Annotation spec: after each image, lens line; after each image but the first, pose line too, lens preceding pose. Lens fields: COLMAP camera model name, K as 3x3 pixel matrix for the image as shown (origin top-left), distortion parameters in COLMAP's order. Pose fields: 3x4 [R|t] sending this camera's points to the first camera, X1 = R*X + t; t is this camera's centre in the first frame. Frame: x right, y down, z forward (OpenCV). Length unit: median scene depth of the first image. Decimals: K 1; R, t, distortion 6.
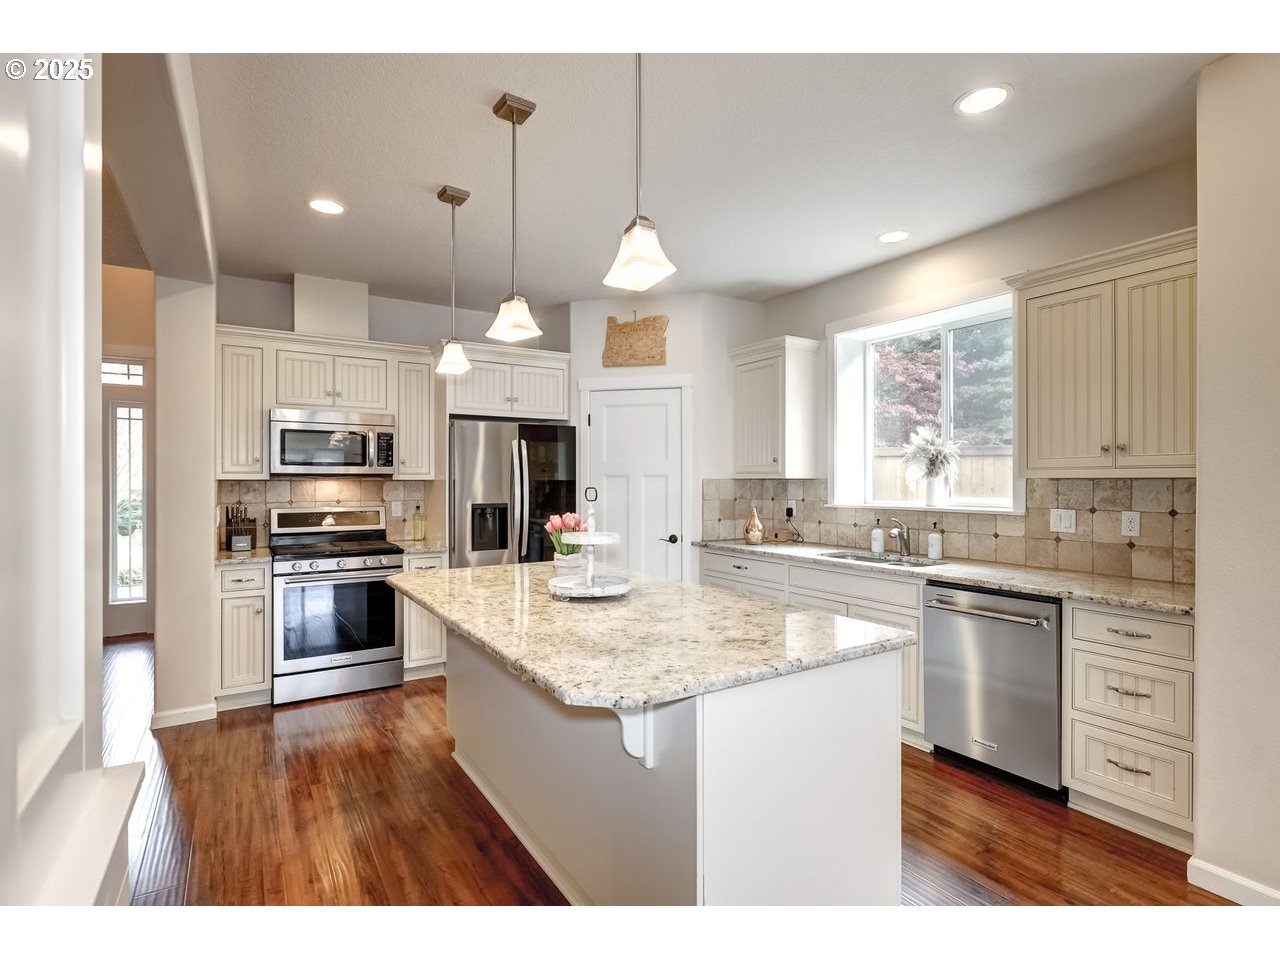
lens RADIAL K [[633.7, 0, 640.0], [0, 633.7, 480.0], [0, 0, 1]] dist [-0.000268, 0.000098]
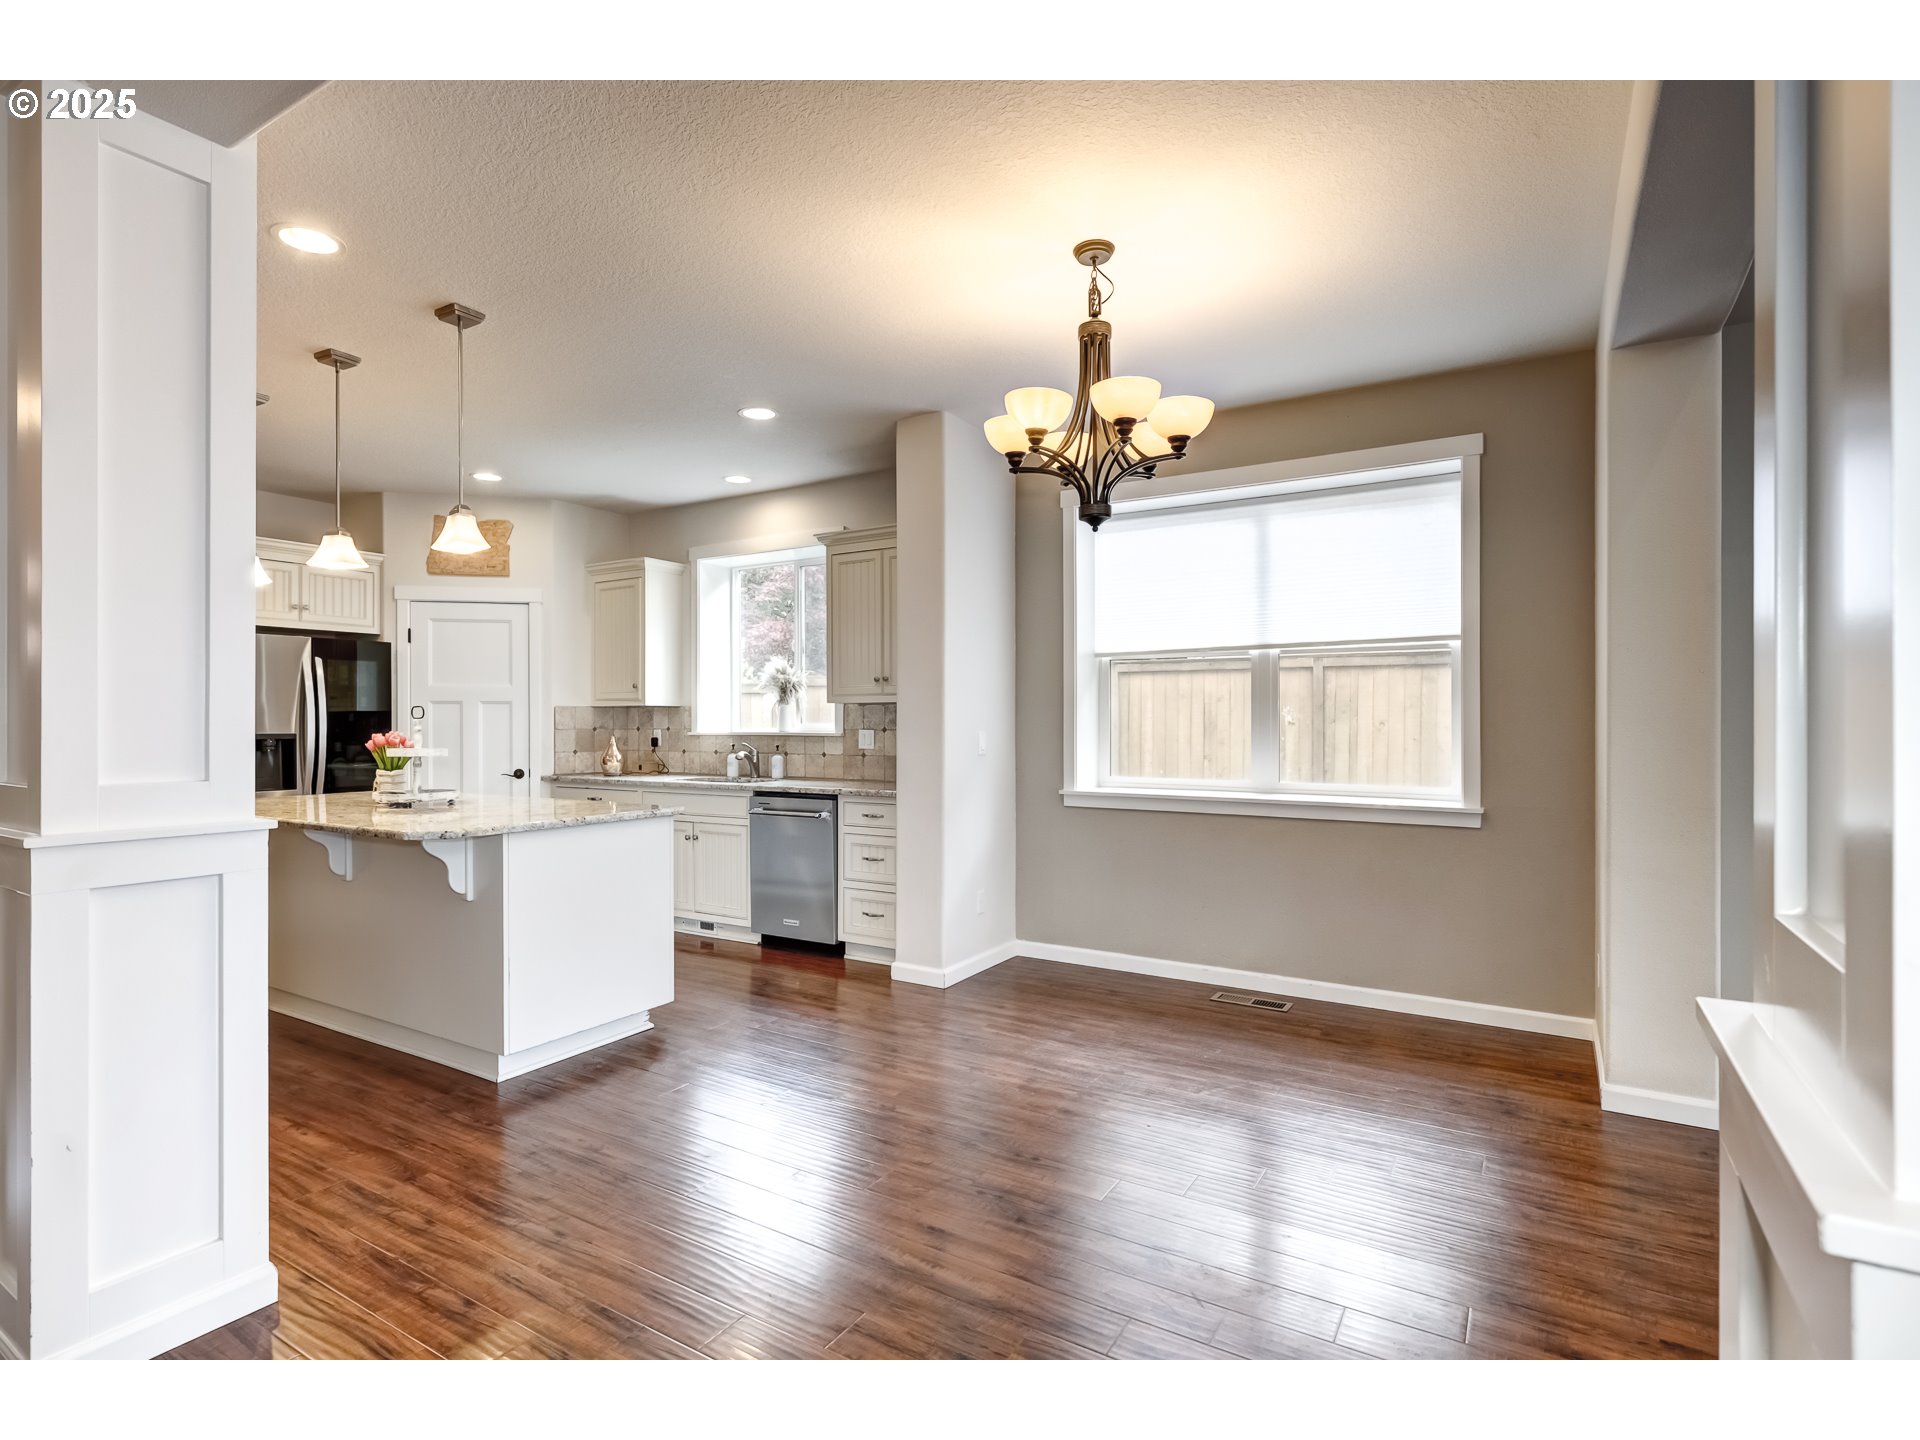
lens RADIAL K [[950.5, 0, 960.0], [0, 950.5, 720.0], [0, 0, 1]] dist [-0.000268, 0.000098]
pose [[0.897873, 0.000733, 0.440255, 0.025623], [0.000377, 0.999997, -0.002435, 0.025657], [-0.440255, 0.002353, 0.897870, -0.555499]]
